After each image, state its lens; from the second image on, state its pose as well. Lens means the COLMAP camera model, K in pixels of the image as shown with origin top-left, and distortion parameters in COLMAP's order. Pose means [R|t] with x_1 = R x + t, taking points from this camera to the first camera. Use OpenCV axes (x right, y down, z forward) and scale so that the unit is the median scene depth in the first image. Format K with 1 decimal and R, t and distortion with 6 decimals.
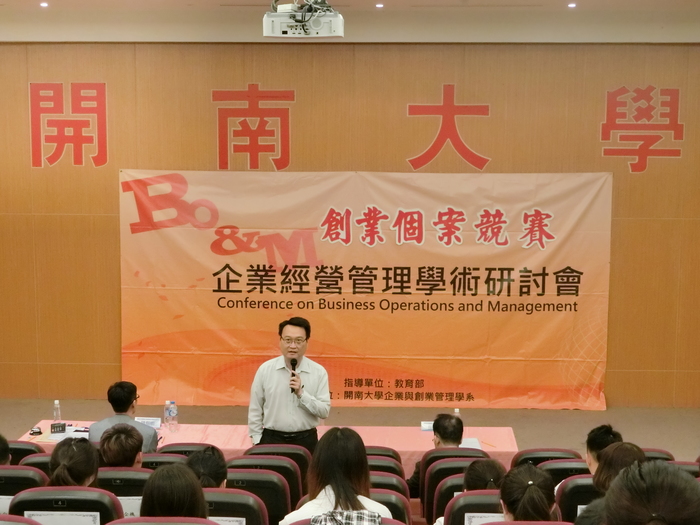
lens RADIAL K [[1148.3, 0, 345.9], [0, 1148.3, 260.0], [0, 0, 1]] dist [-0.038498, 0.000000]
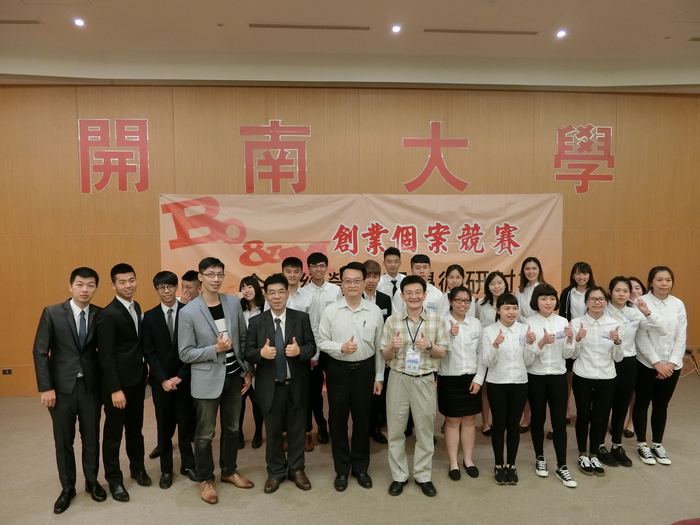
lens RADIAL K [[514.6, 0, 353.7], [0, 514.6, 258.4], [0, 0, 1]] dist [-0.037677, 0.012045]
pose [[0.992982, -0.019287, 0.116680, -0.063398], [0.026824, 0.997630, -0.063370, 0.024650], [-0.115181, 0.066056, 0.991146, 0.465840]]
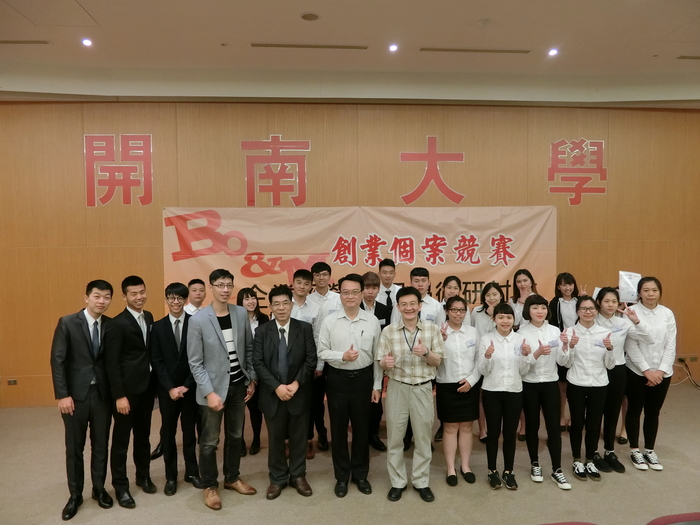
lens RADIAL K [[514.6, 0, 352.1], [0, 514.6, 258.4], [0, 0, 1]] dist [-0.037677, 0.012045]
pose [[0.992740, -0.019604, 0.118675, -0.066052], [0.029620, 0.996090, -0.083226, 0.024463], [-0.116579, 0.086137, 0.989439, 0.454016]]
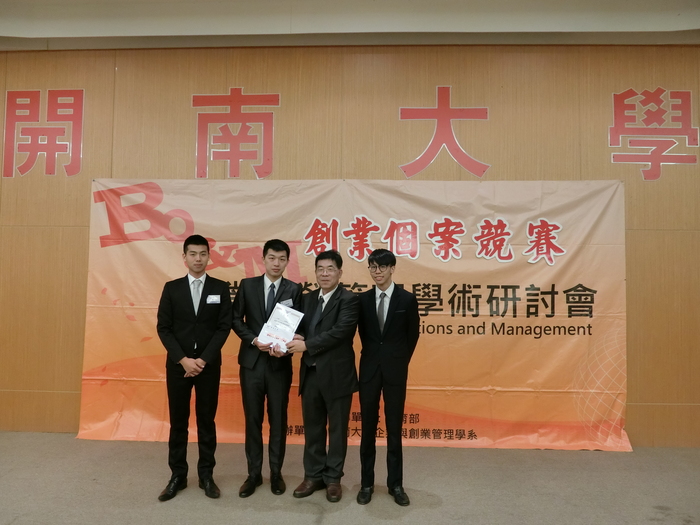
lens RADIAL K [[514.6, 0, 351.4], [0, 514.6, 264.3], [0, 0, 1]] dist [-0.037677, 0.012045]
pose [[0.999965, 0.006220, -0.005553, 0.017470], [-0.007116, 0.983715, -0.179595, 0.063572], [0.004345, 0.179628, 0.983725, 0.603720]]
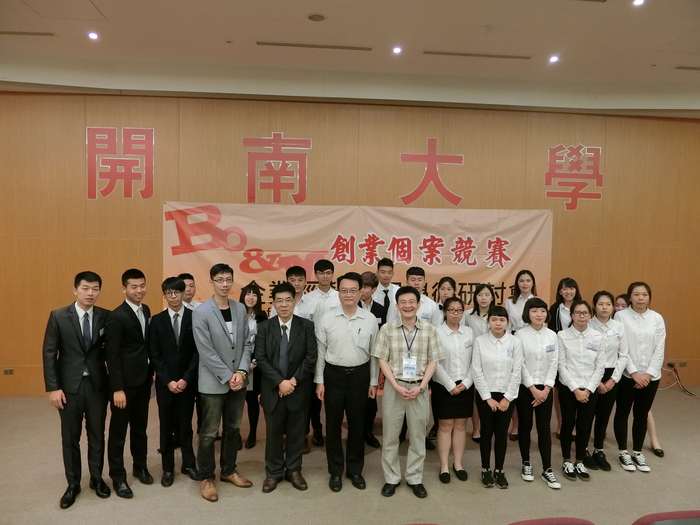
lens RADIAL K [[514.6, 0, 352.6], [0, 514.6, 258.5], [0, 0, 1]] dist [-0.037677, 0.012045]
pose [[0.991337, 0.004881, 0.131255, -0.071130], [0.005485, 0.996899, -0.078499, 0.023952], [-0.131231, 0.078539, 0.988236, 0.448865]]
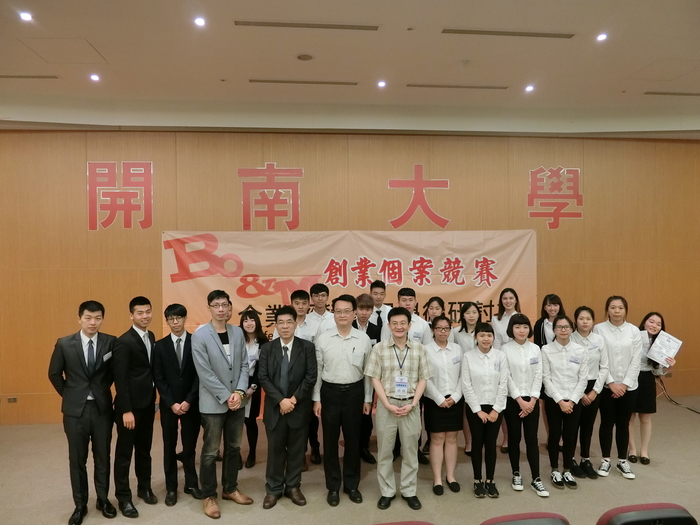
lens RADIAL K [[514.6, 0, 353.2], [0, 514.6, 258.9], [0, 0, 1]] dist [-0.037677, 0.012045]
pose [[0.989842, -0.015104, 0.141368, -0.070853], [0.032321, 0.992212, -0.120298, 0.025105], [-0.138450, 0.123645, 0.982621, 0.426844]]
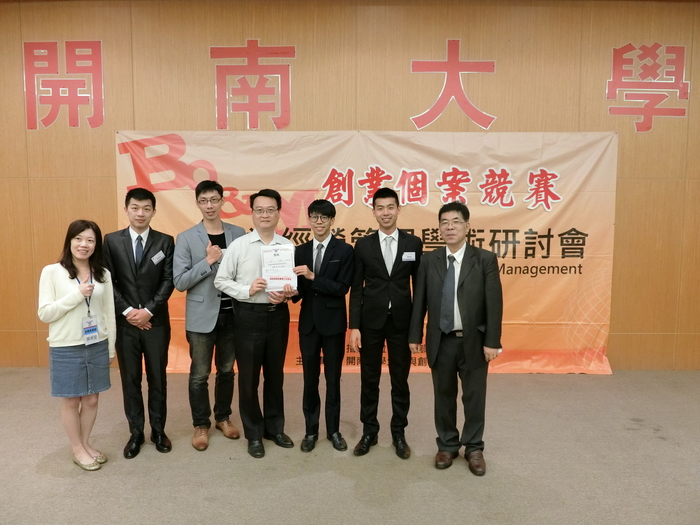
lens RADIAL K [[514.6, 0, 351.4], [0, 514.6, 262.7], [0, 0, 1]] dist [-0.037677, 0.012045]
pose [[0.999591, -0.004443, 0.028242, -0.009838], [0.005782, 0.998854, -0.047507, 0.055368], [-0.027998, 0.047651, 0.998472, 0.567226]]
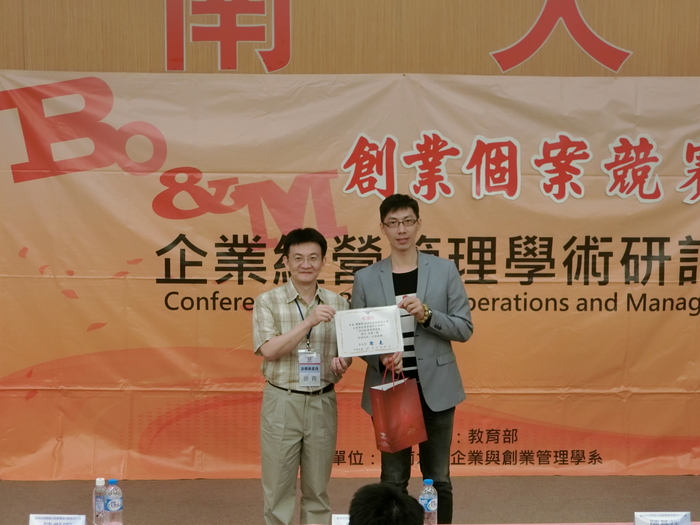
lens RADIAL K [[1436.4, 0, 375.7], [0, 1436.4, 240.3], [0, 0, 1]] dist [-0.044424, 0.000000]
pose [[0.997447, -0.006501, 0.071118, -0.057693], [0.008671, 0.999505, -0.030251, 0.029615], [-0.070886, 0.030790, 0.997009, 0.273212]]
